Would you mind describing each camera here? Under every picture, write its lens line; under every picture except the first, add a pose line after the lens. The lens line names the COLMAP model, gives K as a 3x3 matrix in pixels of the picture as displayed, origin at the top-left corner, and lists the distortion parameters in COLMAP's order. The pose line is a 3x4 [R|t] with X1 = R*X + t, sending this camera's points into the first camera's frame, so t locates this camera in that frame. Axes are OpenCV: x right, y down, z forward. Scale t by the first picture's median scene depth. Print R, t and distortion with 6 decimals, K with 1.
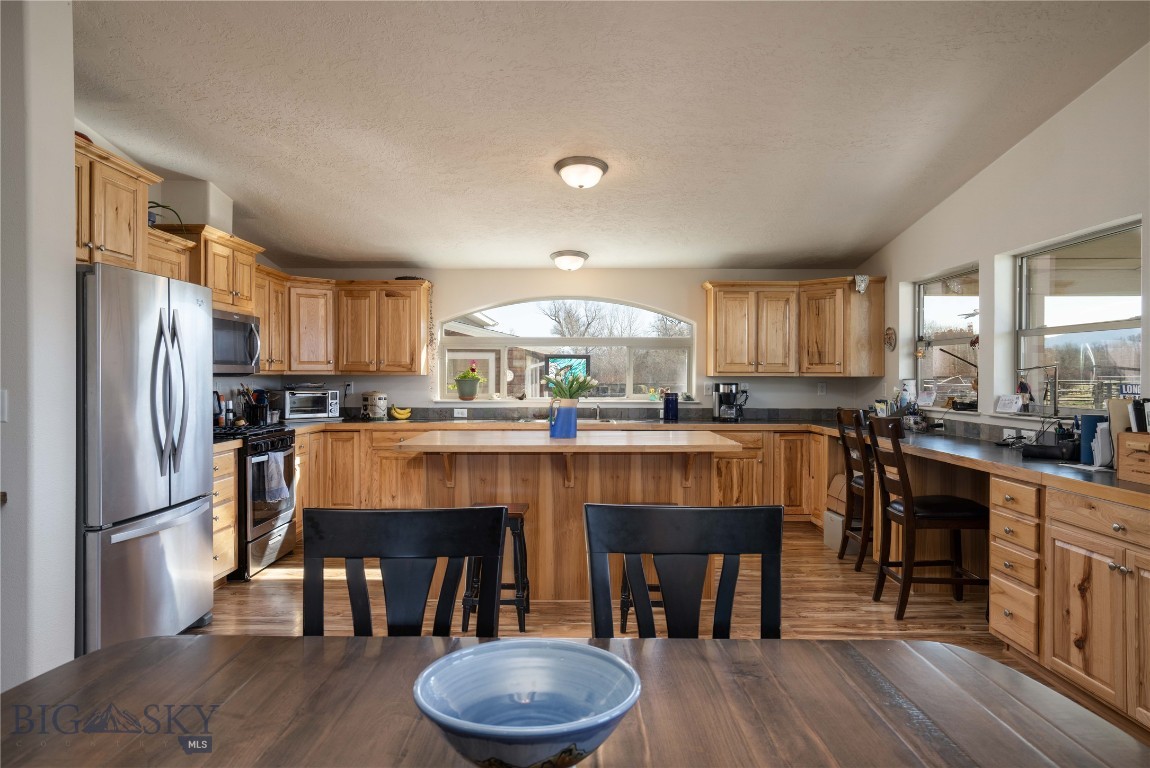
lens RADIAL K [[732.1, 0, 565.7], [0, 732.1, 384.2], [0, 0, 1]] dist [-0.009624, 0.005044]
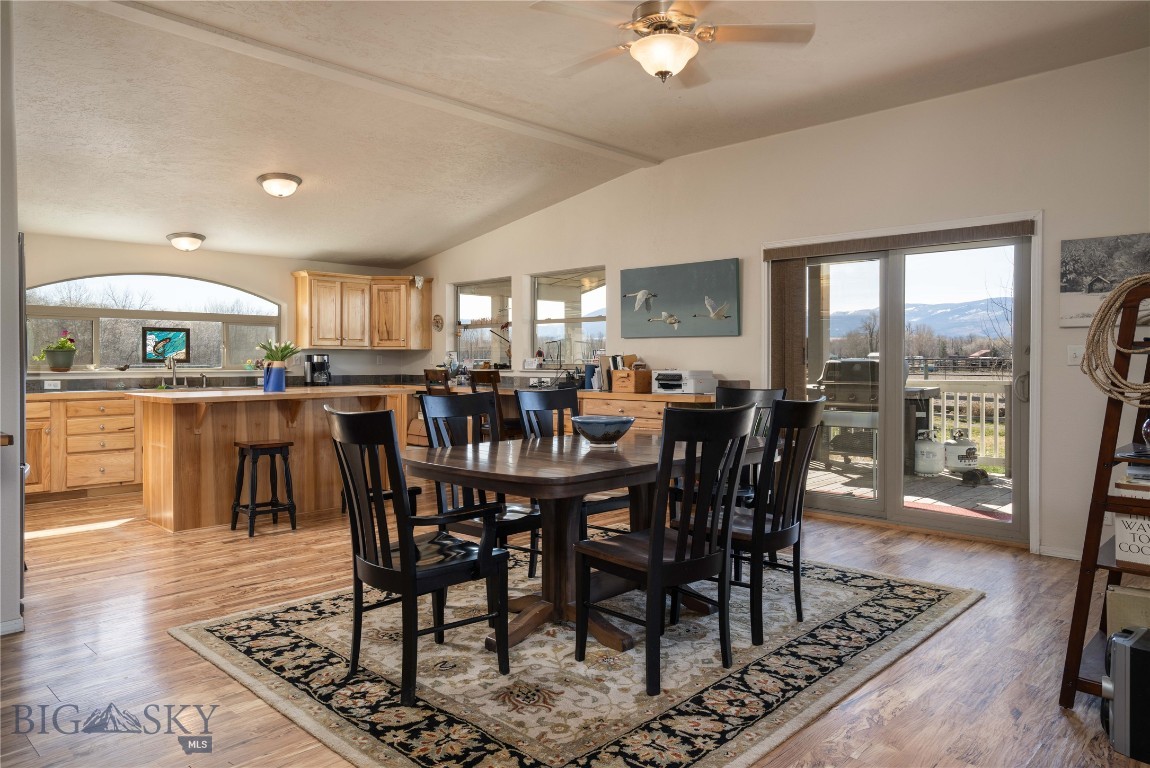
lens RADIAL K [[782.0, 0, 582.5], [0, 782.0, 373.5], [0, 0, 1]] dist [0.010787, 0.002566]
pose [[0.682441, -0.014097, 0.730805, -0.448143], [0.012156, 0.999895, 0.007936, 0.025931], [-0.730840, 0.003467, 0.682540, -0.227897]]
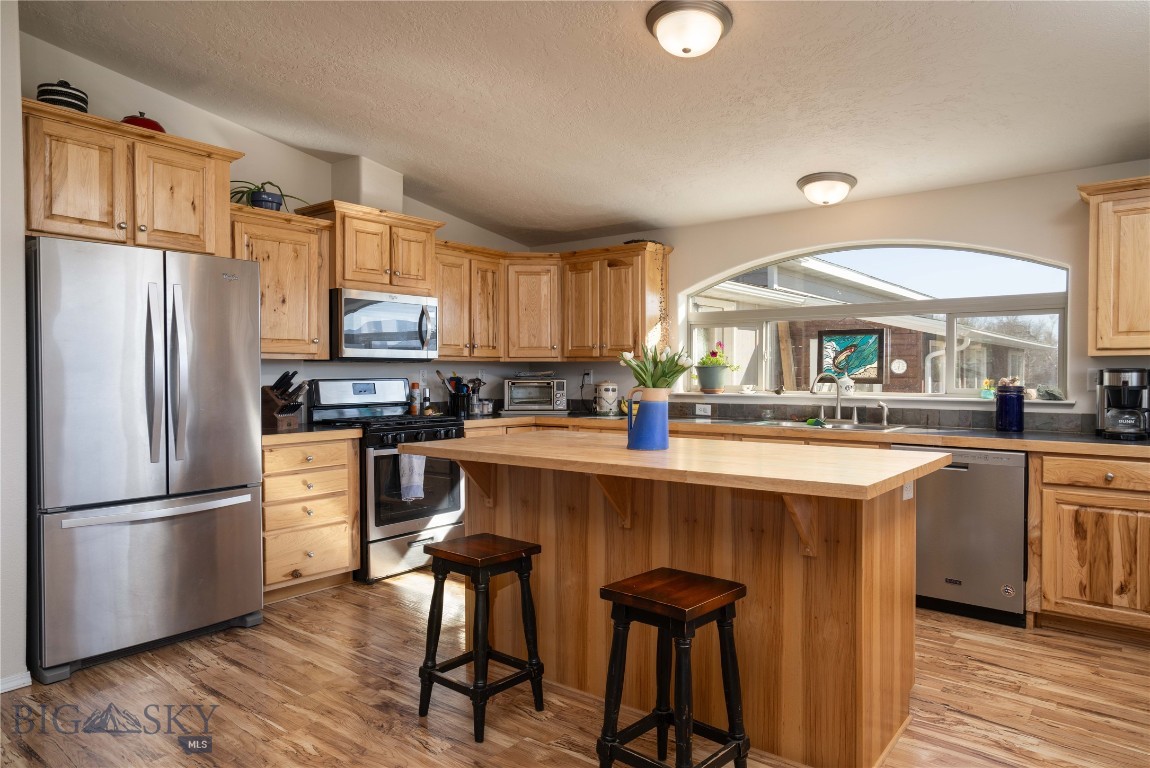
lens RADIAL K [[732.1, 0, 569.2], [0, 732.1, 384.8], [0, 0, 1]] dist [-0.009624, 0.005044]
pose [[0.781770, 0.008396, -0.623511, 0.241925], [-0.005947, 0.999964, 0.006009, 0.009693], [0.623539, -0.000990, 0.781792, 0.323088]]
